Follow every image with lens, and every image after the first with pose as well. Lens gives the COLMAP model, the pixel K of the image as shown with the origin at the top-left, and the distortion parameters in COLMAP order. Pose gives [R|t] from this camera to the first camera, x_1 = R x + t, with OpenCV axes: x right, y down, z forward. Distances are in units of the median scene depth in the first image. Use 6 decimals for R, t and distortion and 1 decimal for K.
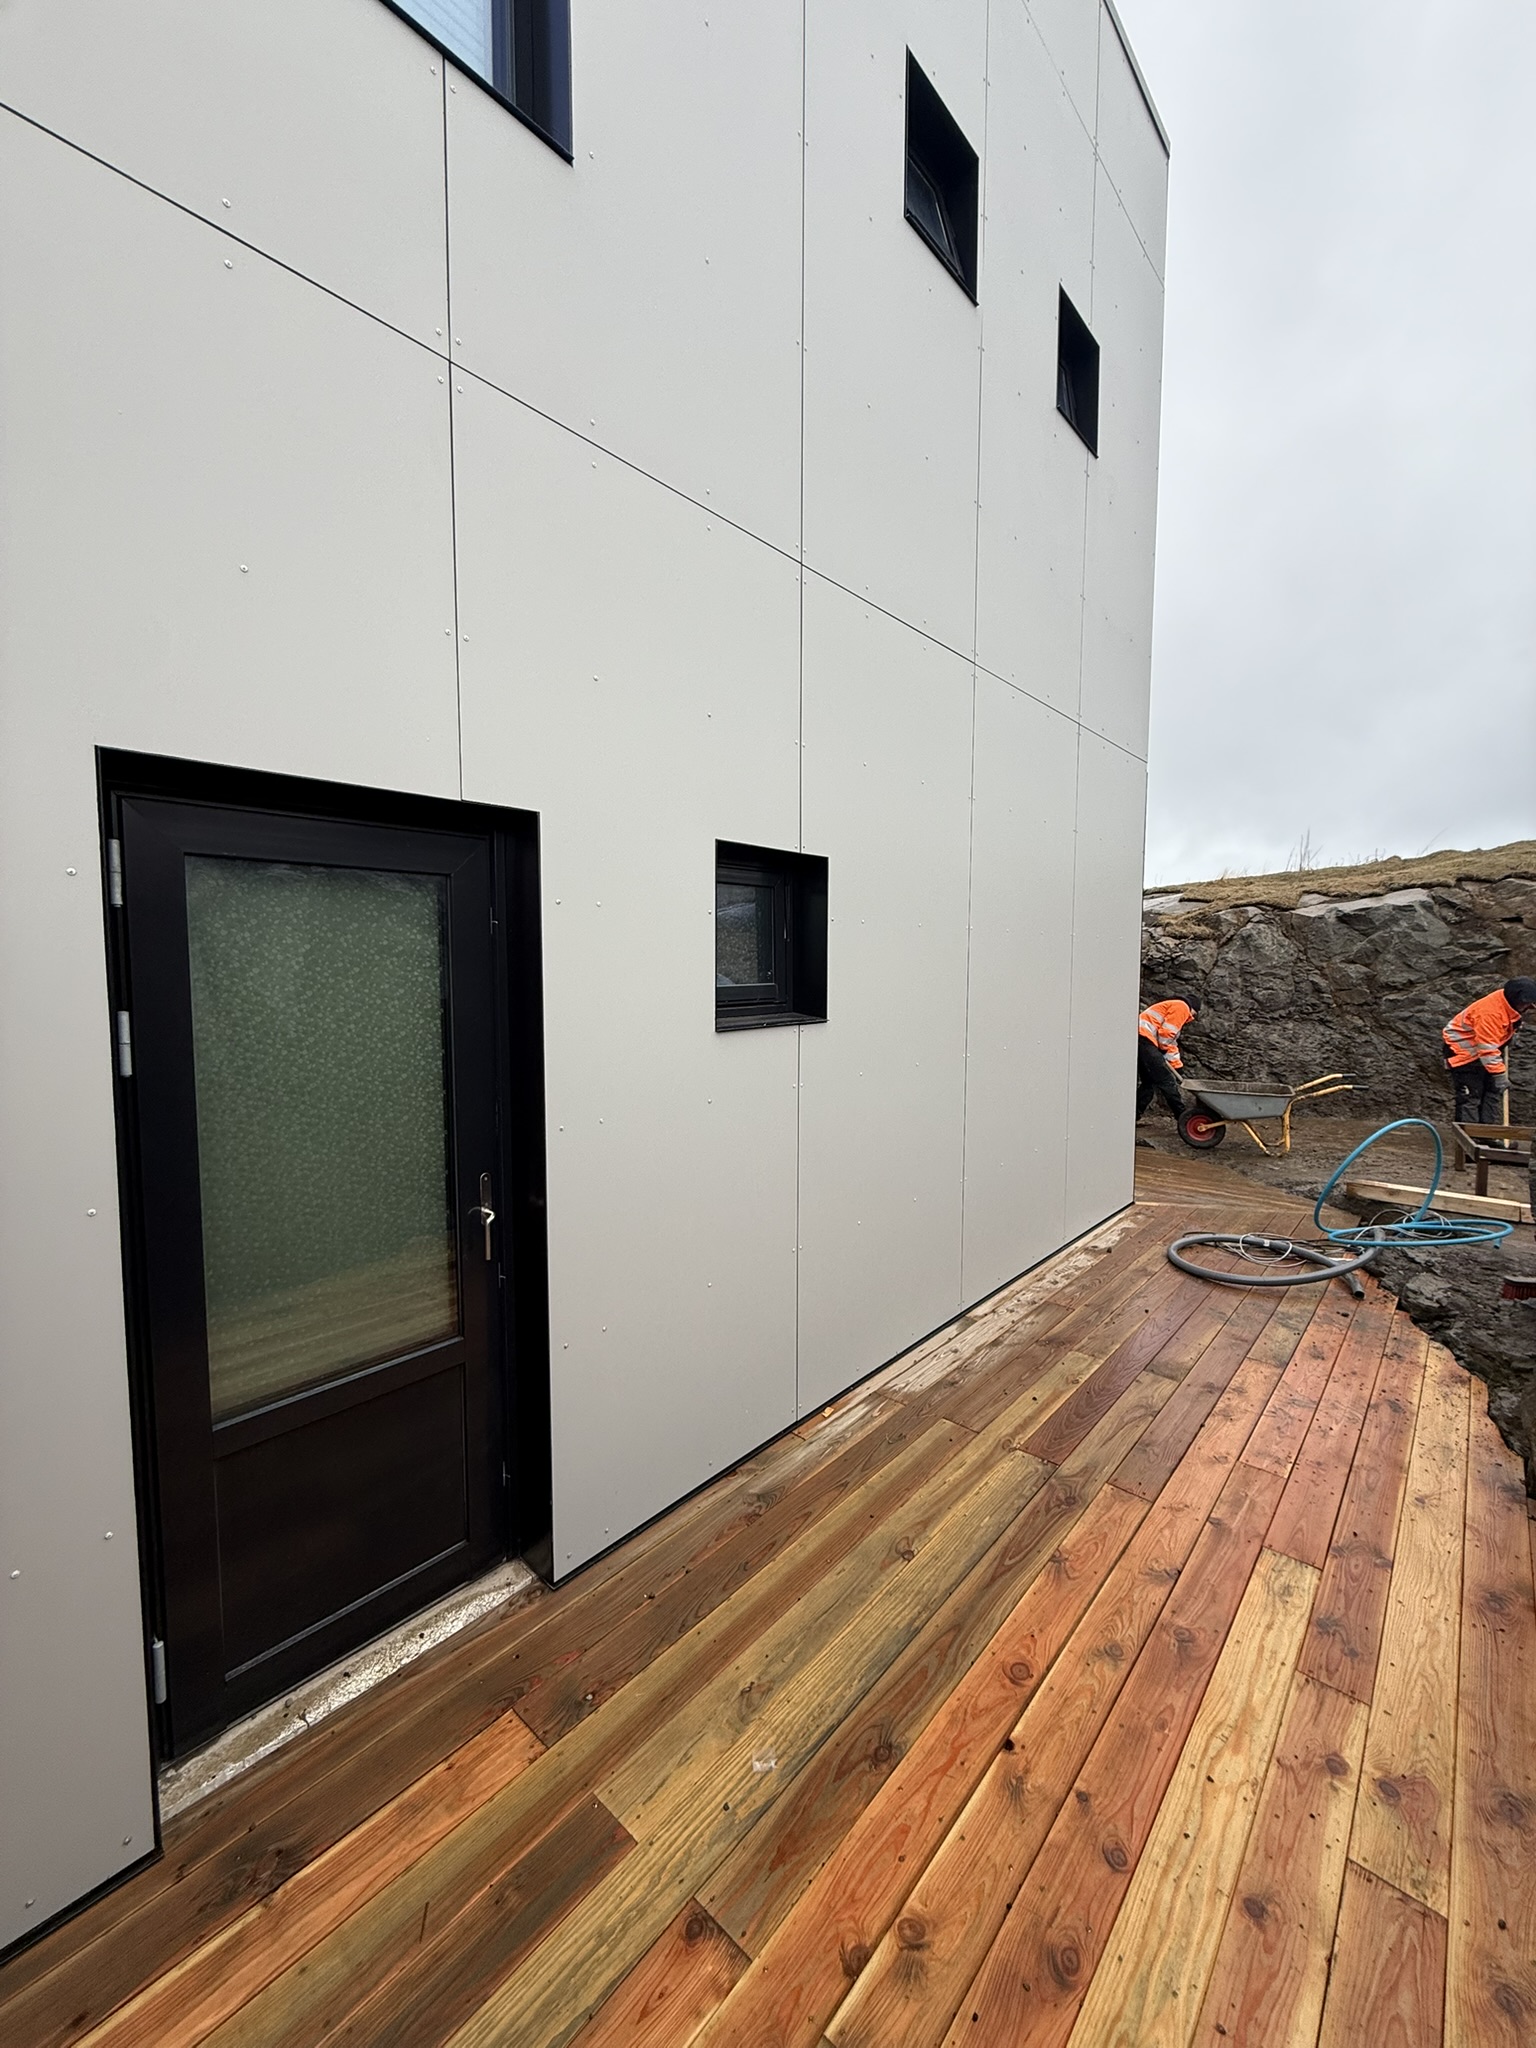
lens RADIAL K [[812.1, 0, 771.8], [0, 812.1, 1020.6], [0, 0, 1]] dist [0.000220, -0.000373]
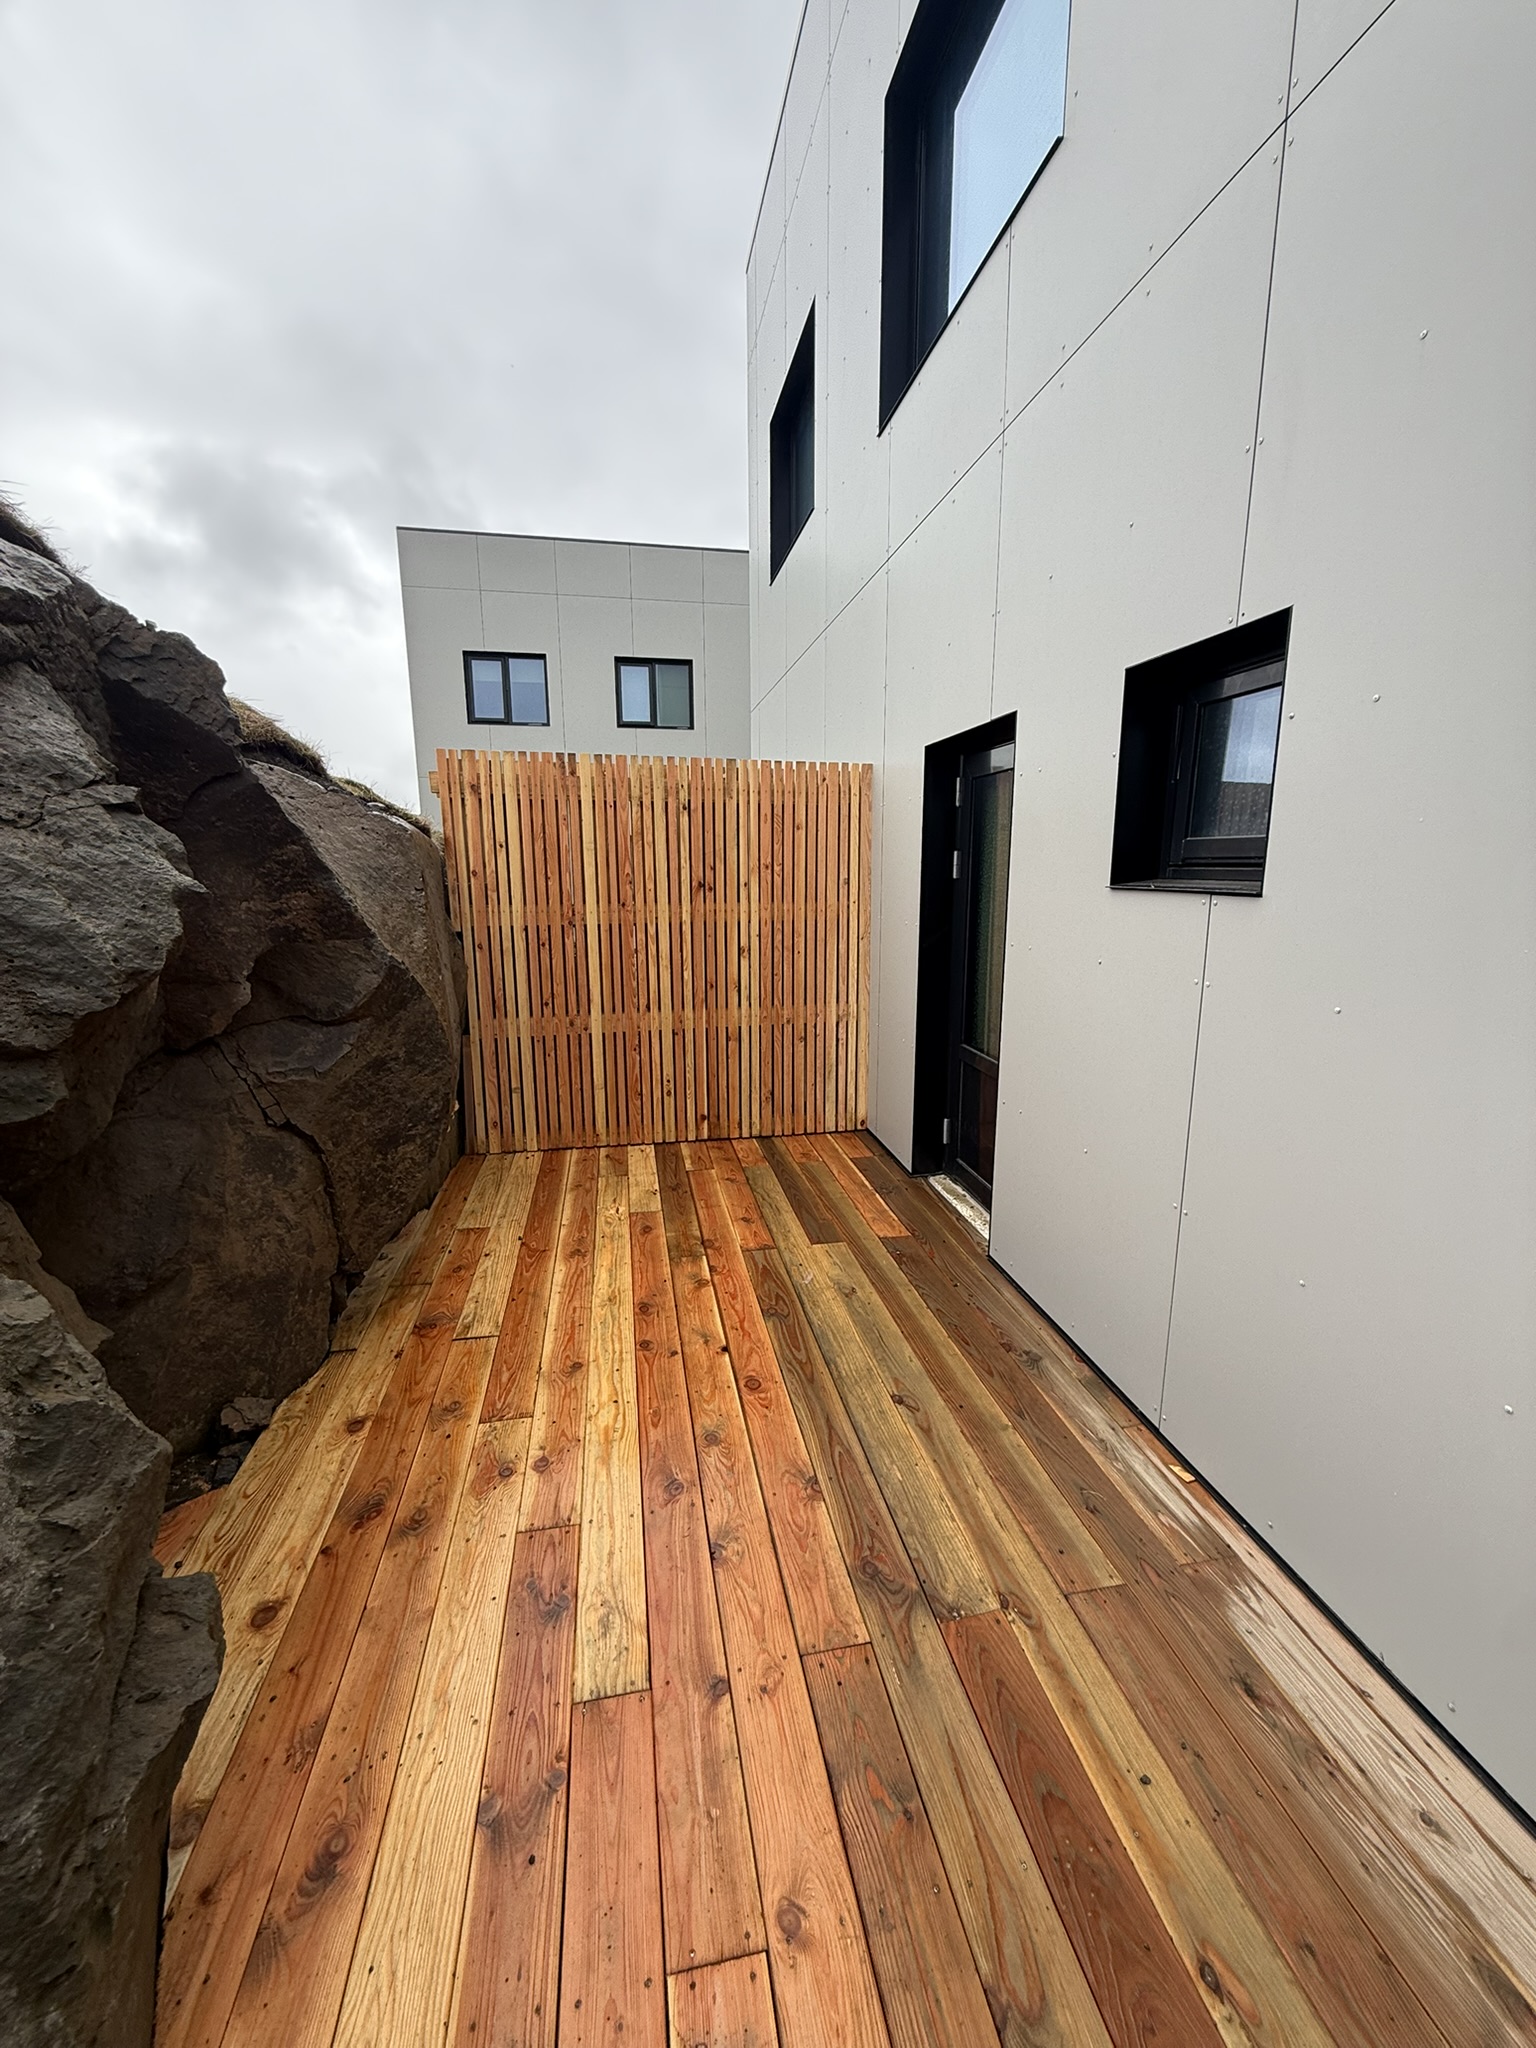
lens RADIAL K [[812.1, 0, 771.8], [0, 812.1, 1020.6], [0, 0, 1]] dist [0.000220, -0.000373]
pose [[-0.612439, 0.149927, -0.776170, 1.061867], [-0.057432, 0.970817, 0.232842, -0.039714], [0.788429, 0.187179, -0.585956, 1.486697]]
